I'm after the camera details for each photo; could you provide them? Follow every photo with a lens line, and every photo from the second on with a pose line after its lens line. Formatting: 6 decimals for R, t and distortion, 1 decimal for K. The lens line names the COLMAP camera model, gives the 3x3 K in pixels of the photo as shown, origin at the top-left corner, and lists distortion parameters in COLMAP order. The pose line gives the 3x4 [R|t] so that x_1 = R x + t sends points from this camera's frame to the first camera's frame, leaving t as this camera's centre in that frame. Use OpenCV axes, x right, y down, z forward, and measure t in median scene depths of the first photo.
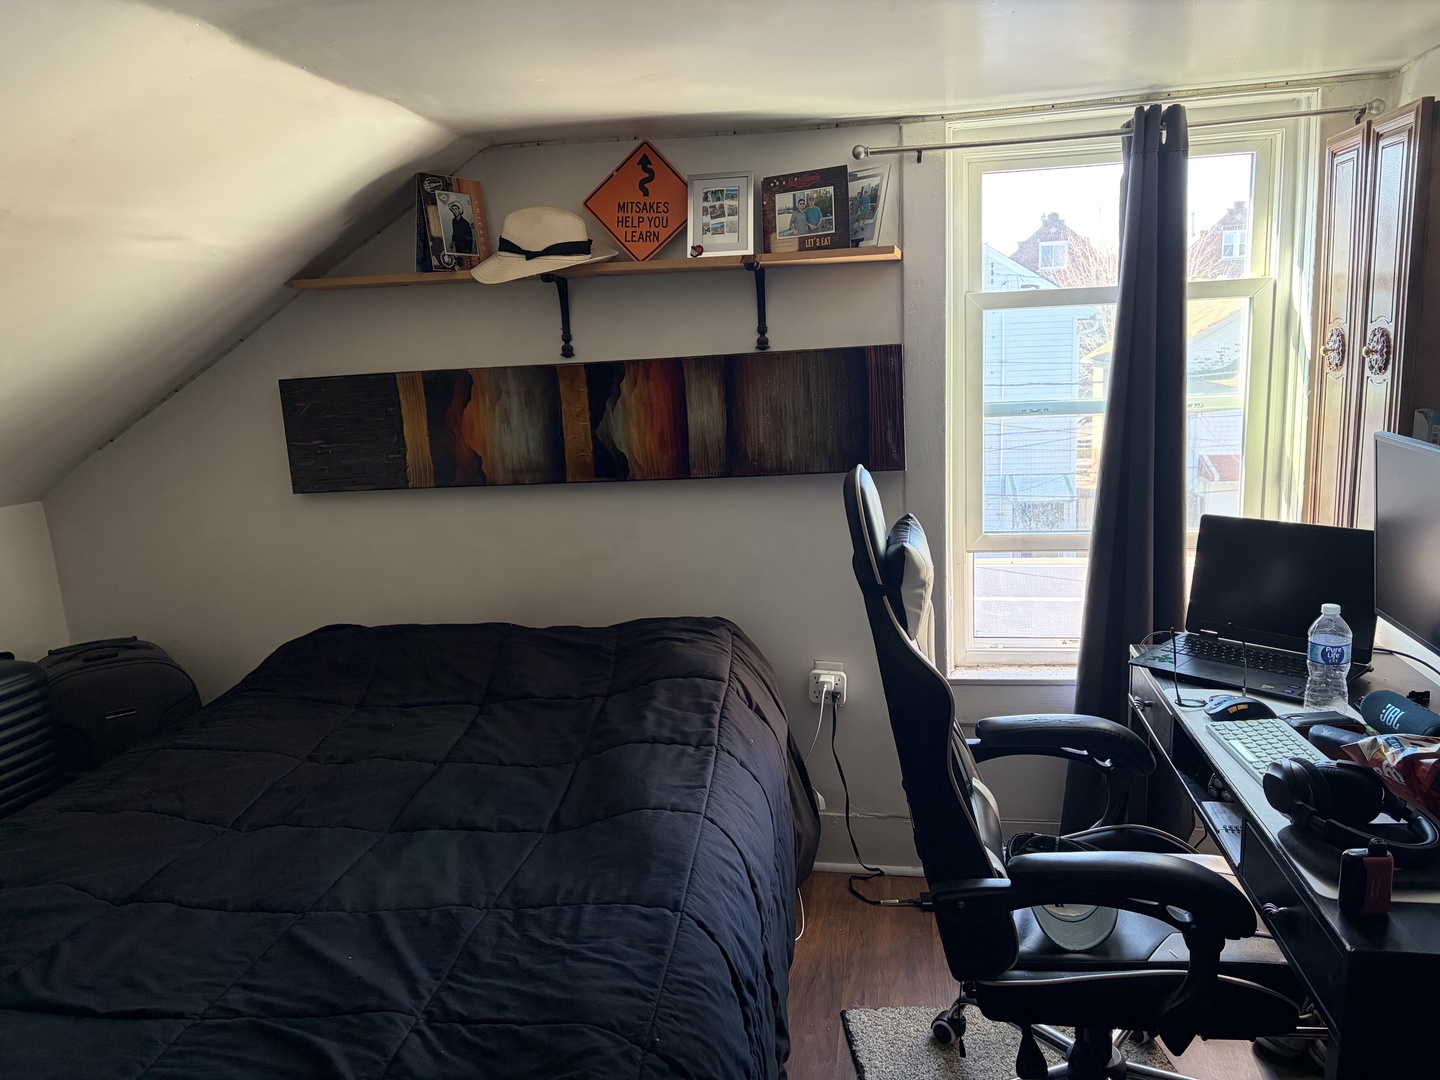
lens RADIAL K [[1076.5, 0, 720.0], [0, 1076.5, 540.0], [0, 0, 1]] dist [0.048346, -0.003467]
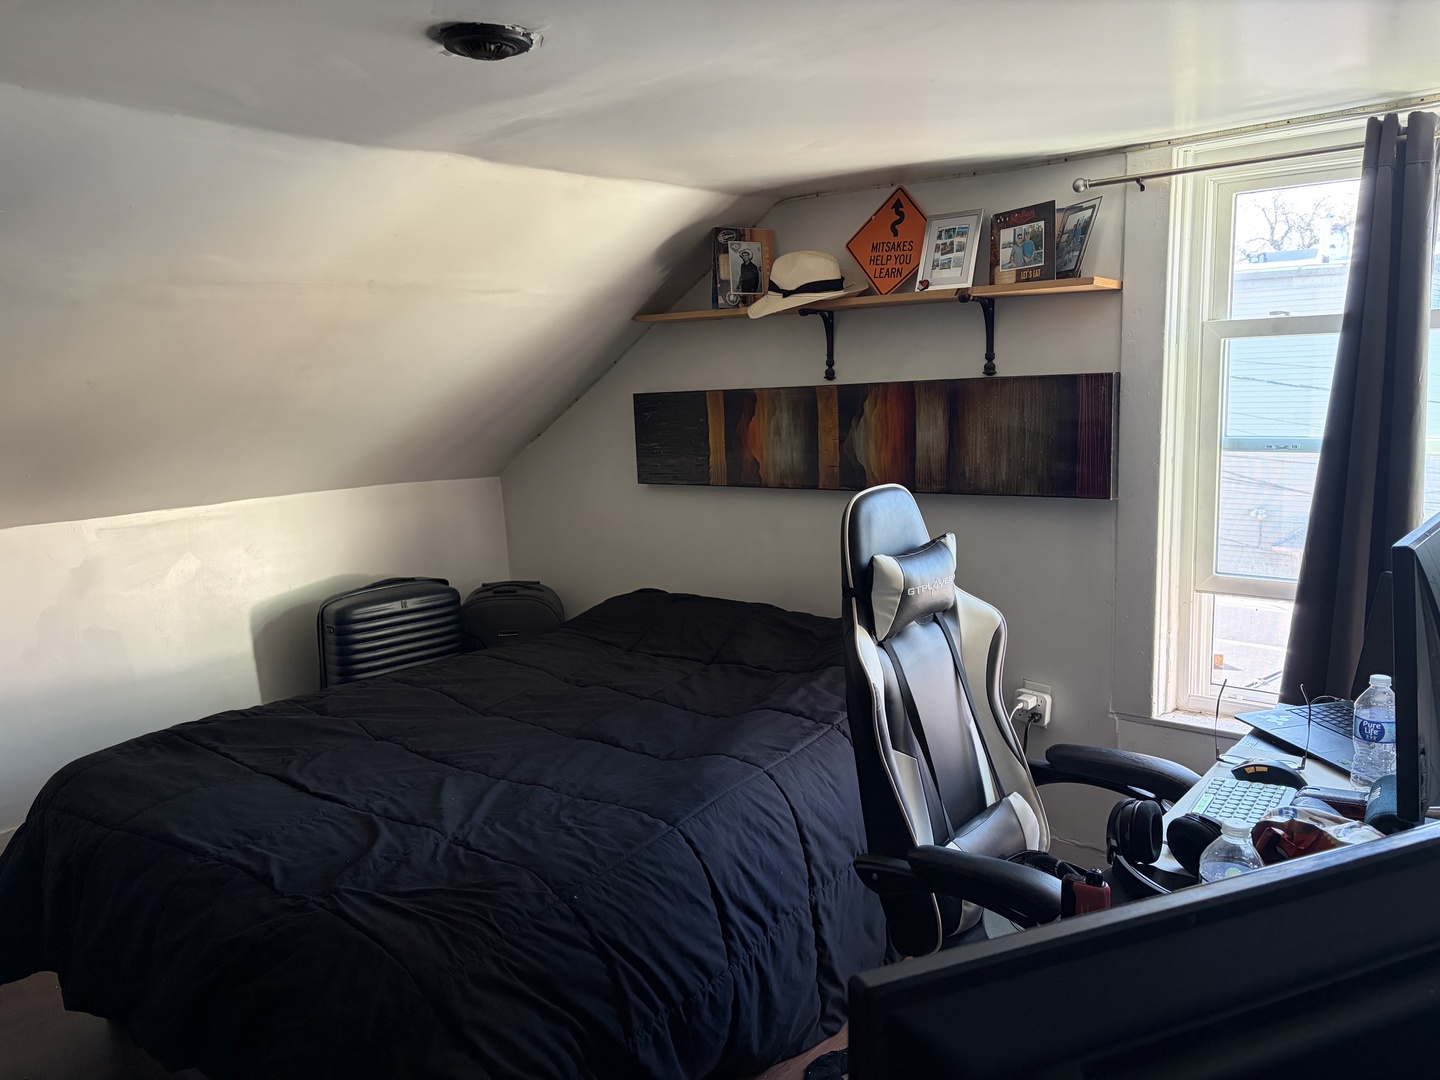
lens RADIAL K [[1066.4, 0, 720.0], [0, 1066.4, 540.0], [0, 0, 1]] dist [0.097484, -0.082141]
pose [[0.862779, 0.096593, -0.496268, 0.364051], [-0.101265, 0.994705, 0.017554, -0.009008], [0.495336, 0.035109, 0.867992, -0.039391]]
